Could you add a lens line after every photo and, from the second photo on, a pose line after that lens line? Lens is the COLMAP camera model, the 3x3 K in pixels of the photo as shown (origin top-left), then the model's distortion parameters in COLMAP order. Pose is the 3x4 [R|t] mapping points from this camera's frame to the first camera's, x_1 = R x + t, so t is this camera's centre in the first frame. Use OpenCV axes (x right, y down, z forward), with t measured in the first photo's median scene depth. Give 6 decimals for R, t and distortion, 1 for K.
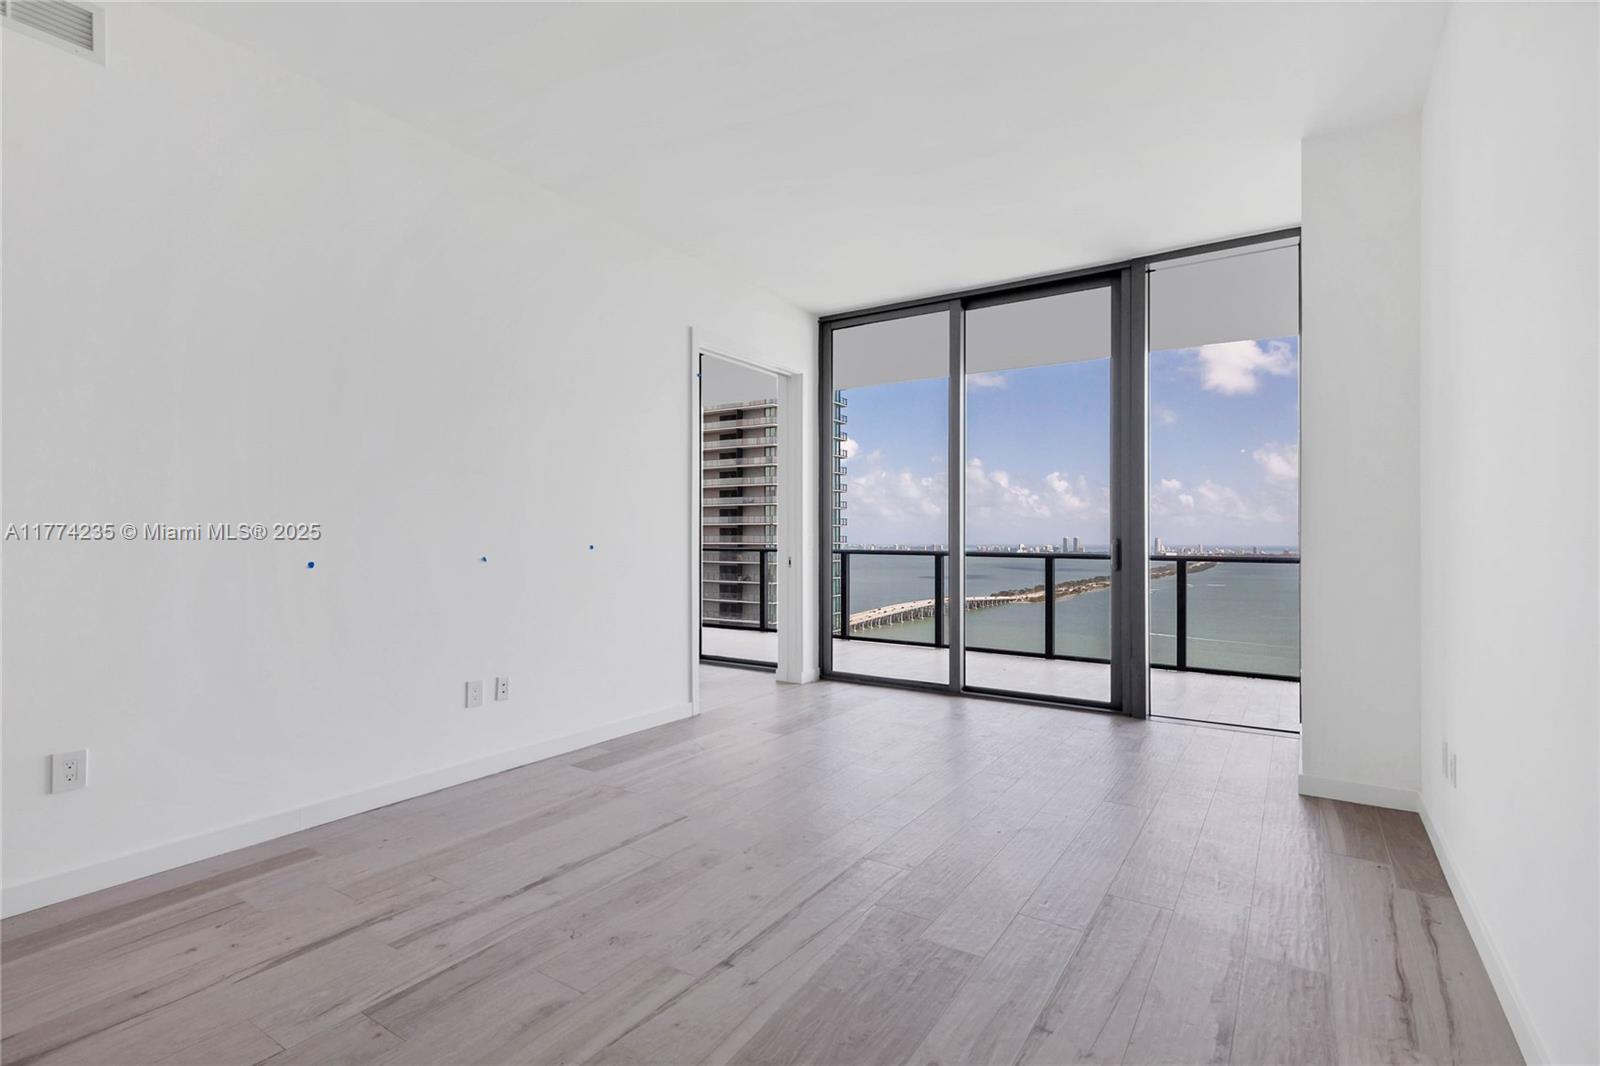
lens RADIAL K [[754.6, 0, 810.7], [0, 754.6, 535.2], [0, 0, 1]] dist [0.013461, -0.000308]
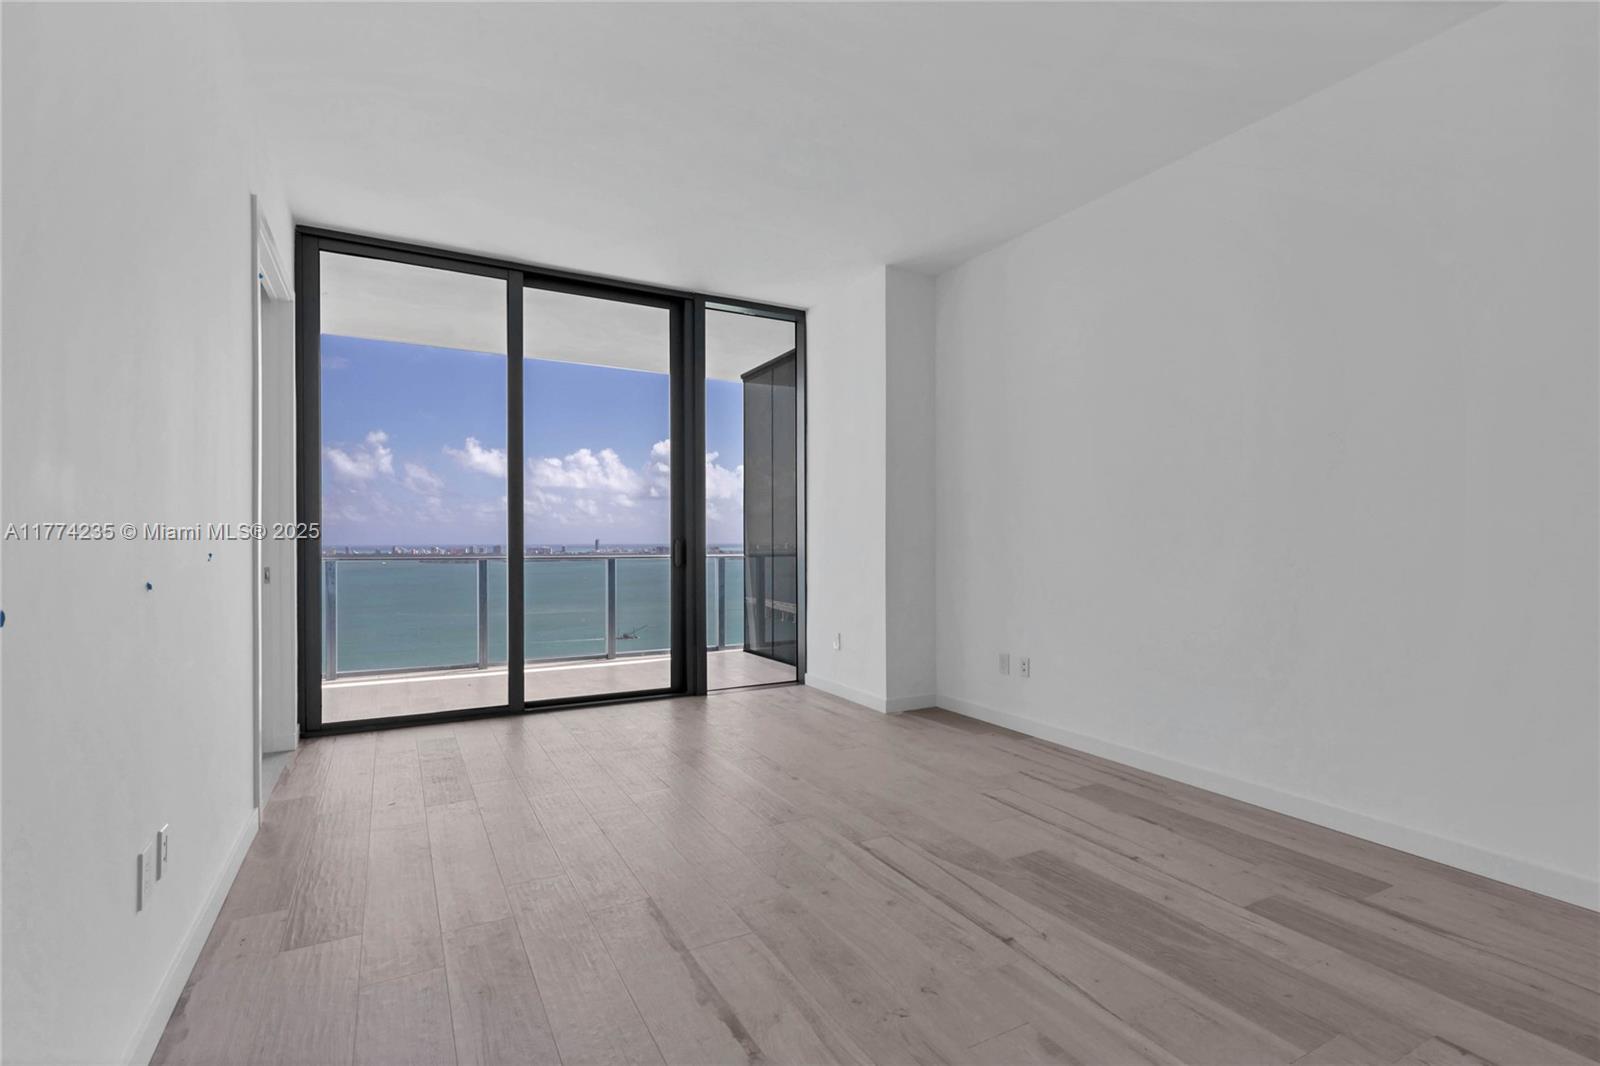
lens RADIAL K [[754.6, 0, 810.7], [0, 754.6, 535.2], [0, 0, 1]] dist [0.013461, -0.000308]
pose [[0.470911, 0.001549, 0.882179, -0.470258], [-0.001906, 0.999998, -0.000738, 0.000063], [-0.882179, -0.001334, 0.470913, 0.297301]]
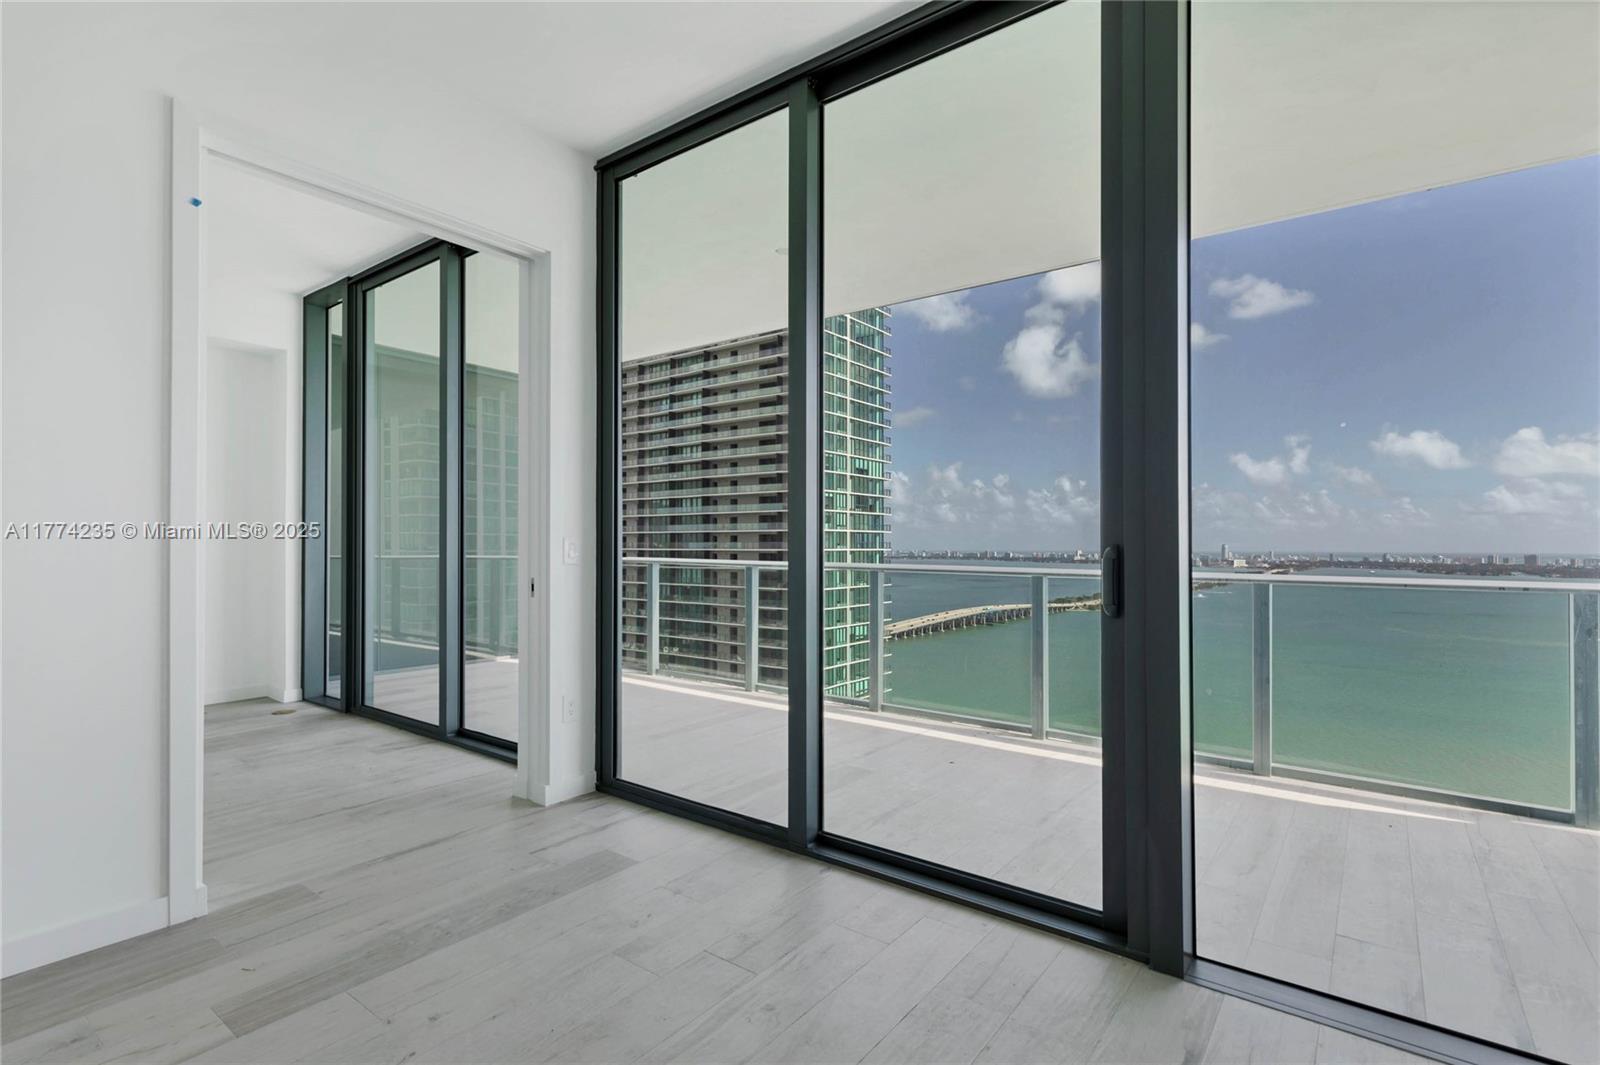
lens RADIAL K [[742.2, 0, 800.0], [0, 742.2, 532.5], [0, 0, 1]] dist [0.010314, -0.000584]
pose [[0.996274, -0.001825, -0.086226, 0.252828], [0.000716, 0.999917, -0.012889, 0.003139], [0.086242, 0.012779, 0.996192, 0.535636]]
